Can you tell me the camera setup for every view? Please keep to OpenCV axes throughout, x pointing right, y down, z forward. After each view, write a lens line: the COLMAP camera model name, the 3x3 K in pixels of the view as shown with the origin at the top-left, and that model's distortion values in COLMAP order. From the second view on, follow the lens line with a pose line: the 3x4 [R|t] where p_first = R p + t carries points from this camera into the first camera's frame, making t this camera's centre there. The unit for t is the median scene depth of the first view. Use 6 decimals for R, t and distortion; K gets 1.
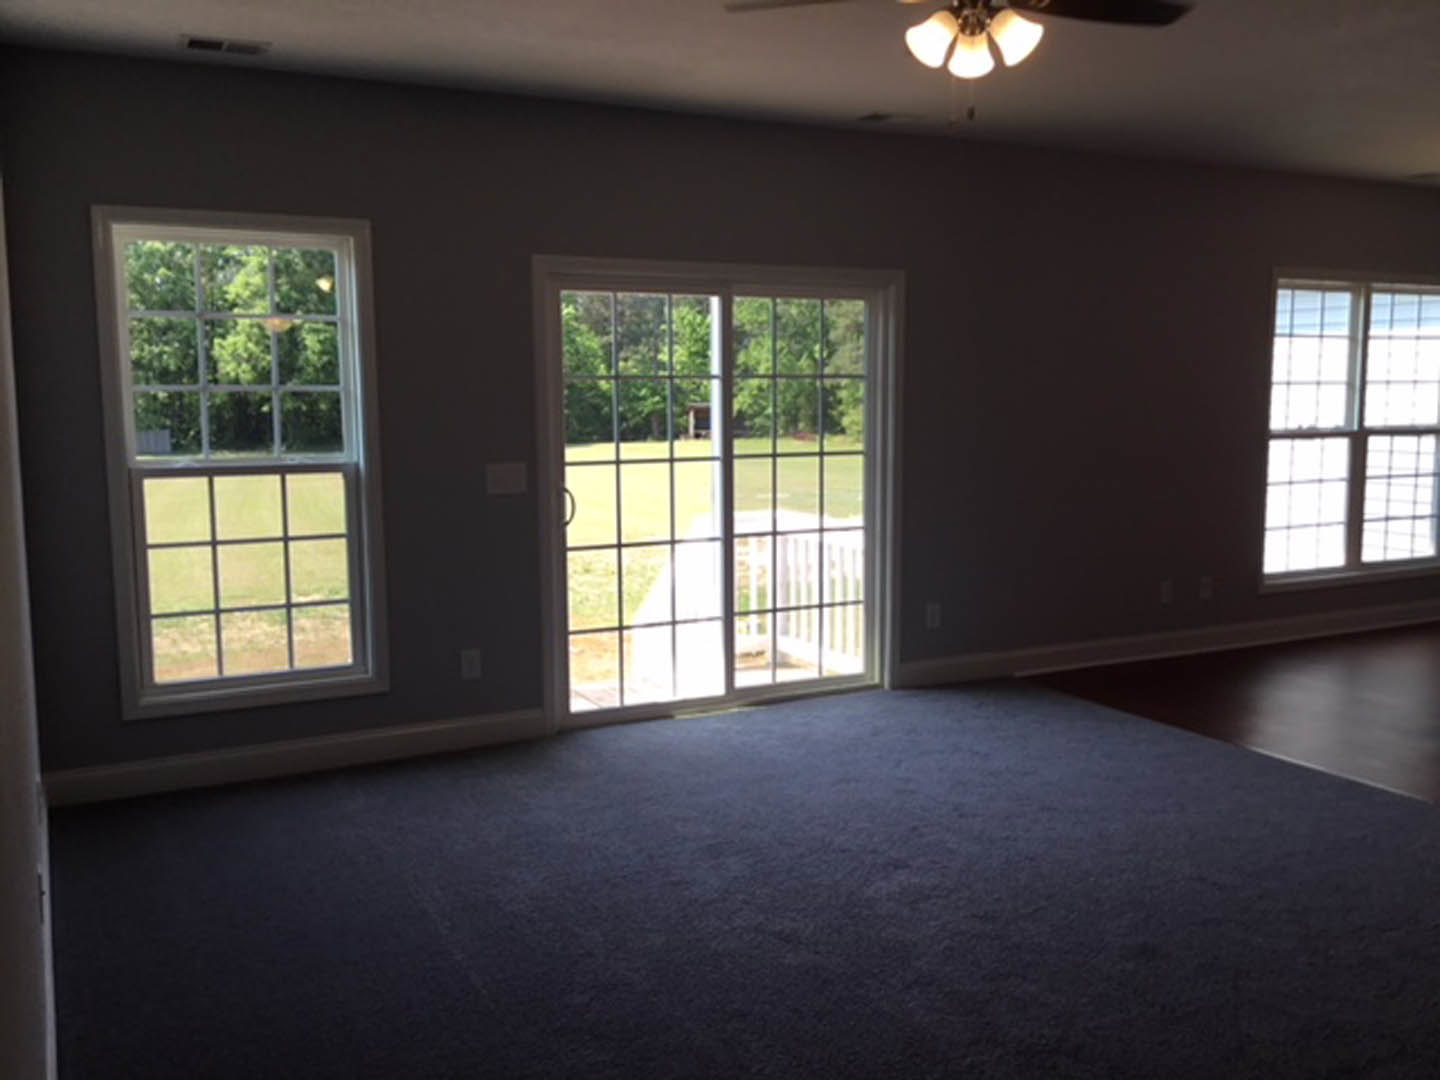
lens RADIAL K [[1281.5, 0, 720.0], [0, 1281.5, 540.0], [0, 0, 1]] dist [0.070973, -0.113218]
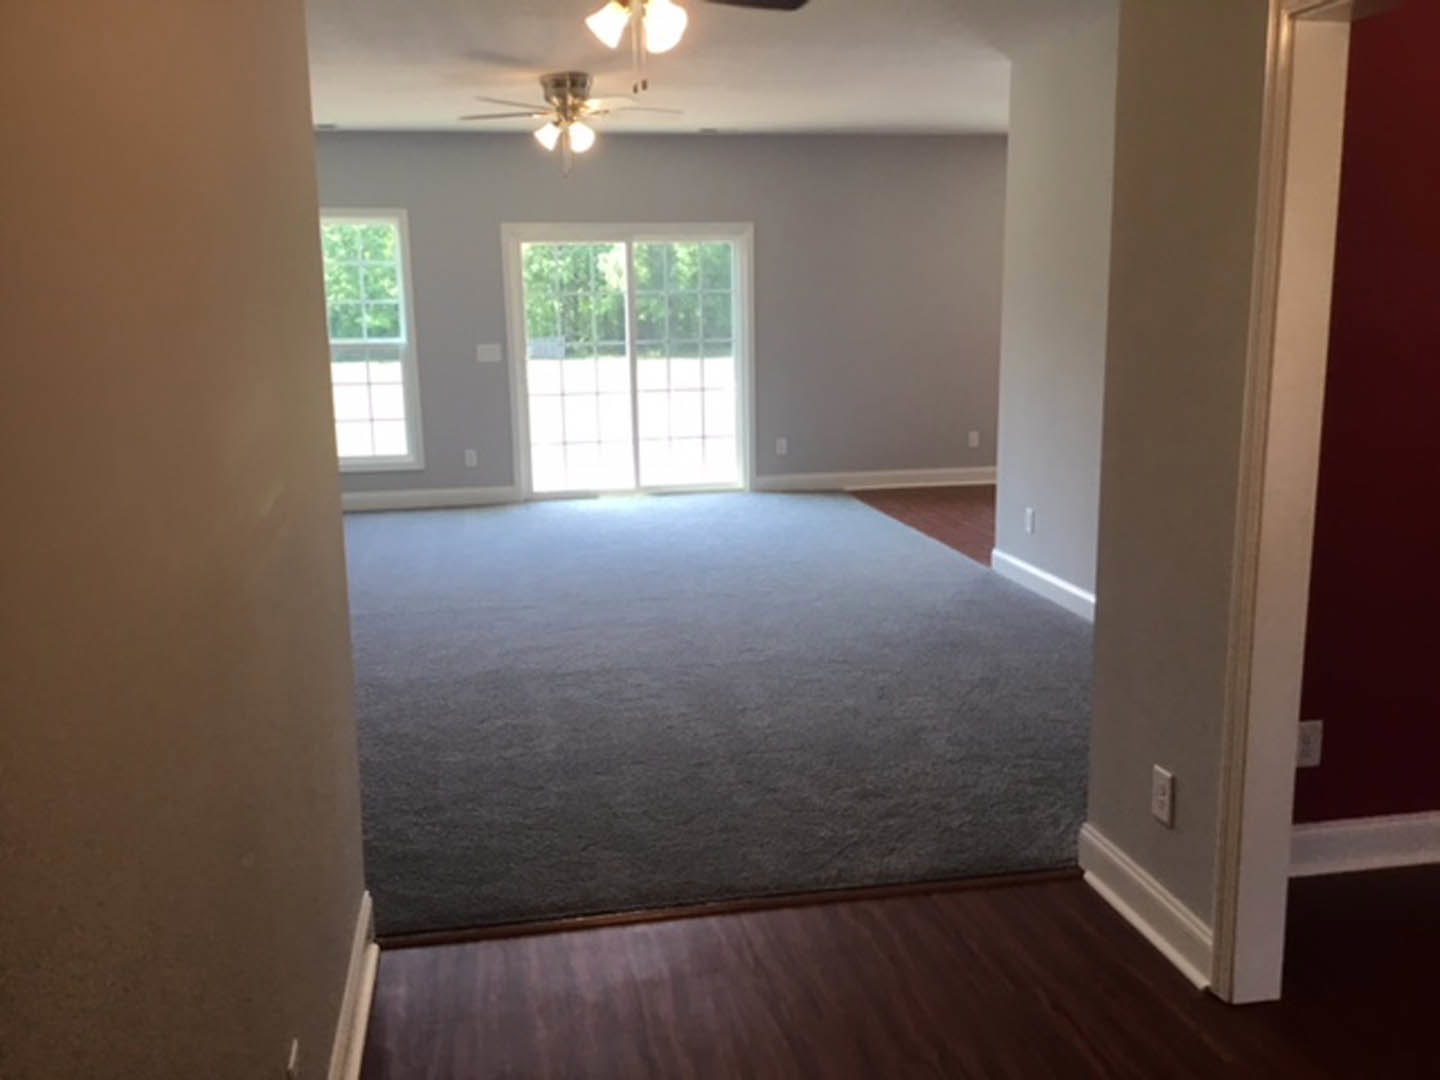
lens RADIAL K [[1281.5, 0, 720.0], [0, 1281.5, 540.0], [0, 0, 1]] dist [0.070973, -0.113218]
pose [[0.957535, 0.043123, -0.285075, 0.294379], [-0.022706, 0.996959, 0.074541, 0.031313], [0.287422, -0.064902, 0.955602, -0.275593]]
